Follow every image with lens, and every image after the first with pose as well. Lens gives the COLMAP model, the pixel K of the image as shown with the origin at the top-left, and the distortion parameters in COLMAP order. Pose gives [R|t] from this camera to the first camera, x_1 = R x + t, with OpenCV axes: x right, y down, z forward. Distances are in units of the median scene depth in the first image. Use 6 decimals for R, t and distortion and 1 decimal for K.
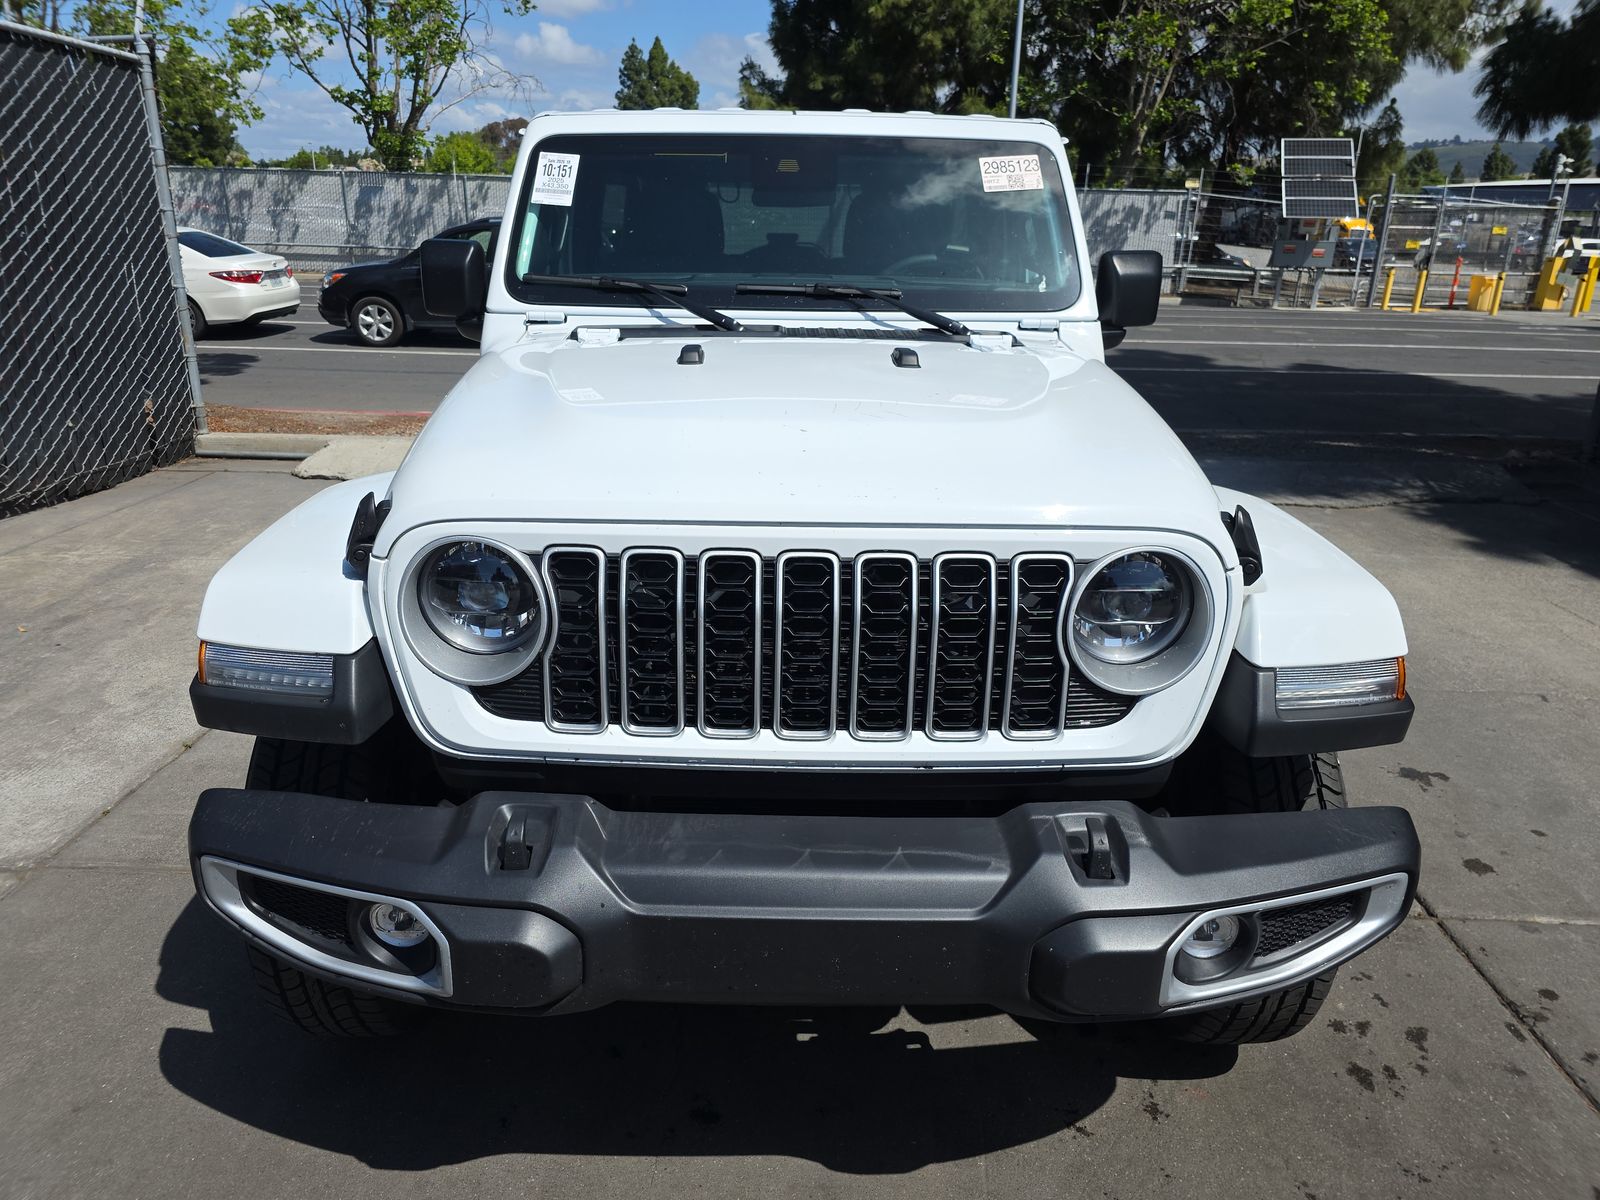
lens RADIAL K [[1127.7, 0, 765.6], [0, 1127.7, 595.6], [0, 0, 1]] dist [0.074551, -0.074015]
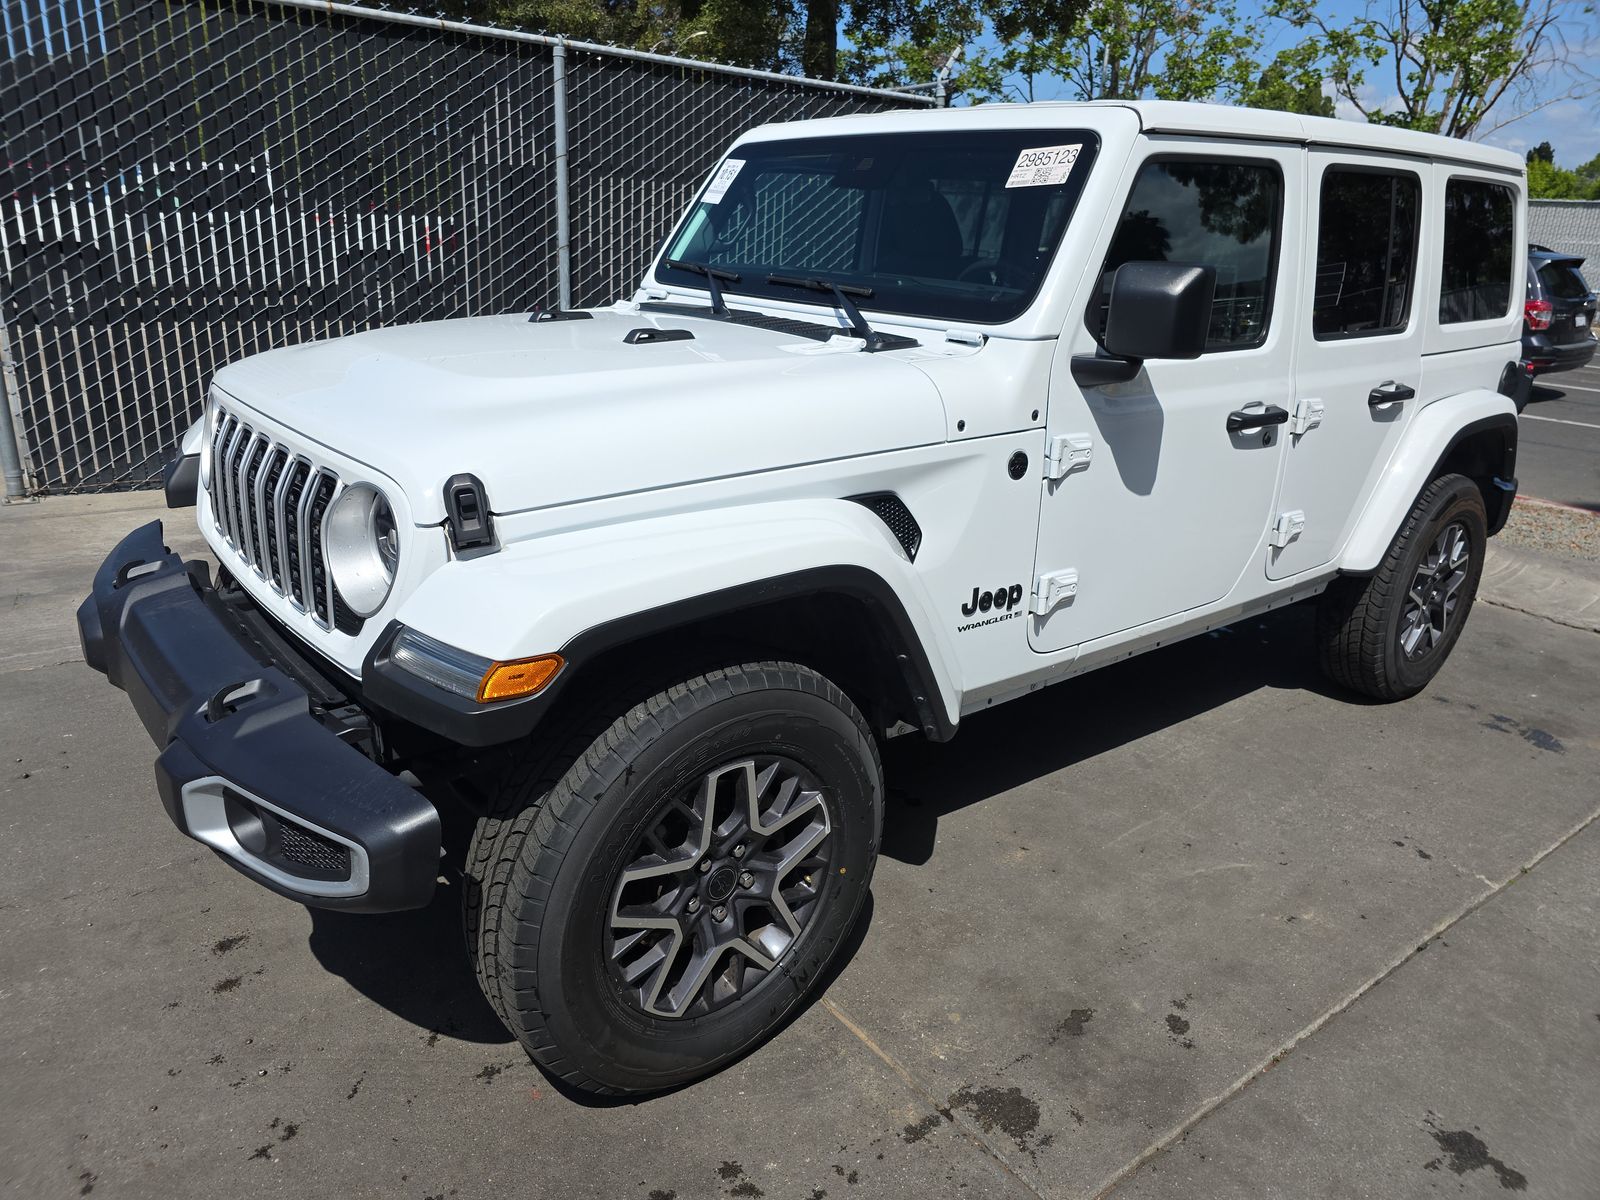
lens RADIAL K [[1127.7, 0, 765.6], [0, 1127.7, 595.6], [0, 0, 1]] dist [0.074551, -0.074015]
pose [[0.603238, 0.258391, -0.754545, 0.164114], [-0.277931, 0.954868, 0.104793, -0.018513], [0.747568, 0.146496, 0.647828, 0.066787]]
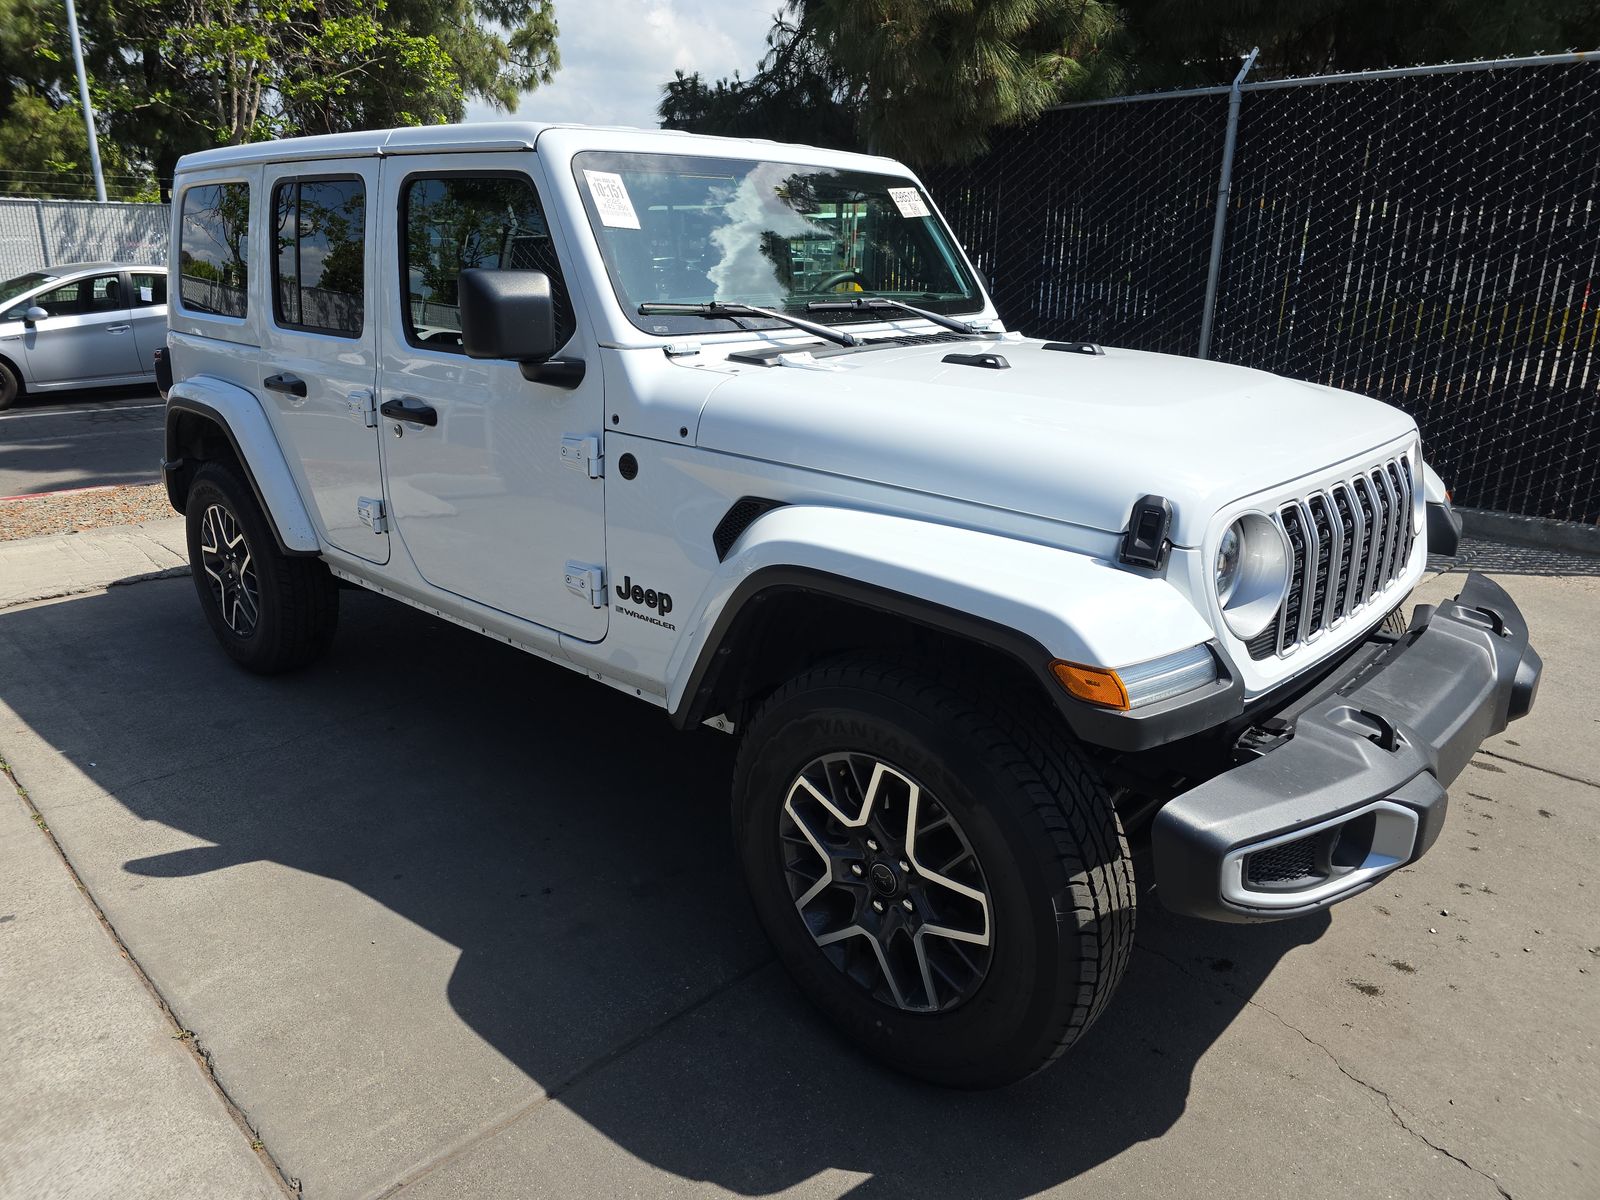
lens RADIAL K [[1127.7, 0, 765.6], [0, 1127.7, 595.6], [0, 0, 1]] dist [0.074551, -0.074015]
pose [[0.663633, -0.230418, 0.711688, -0.165137], [0.240827, 0.966537, 0.088363, -0.022194], [-0.708233, 0.112753, 0.696916, 0.063056]]
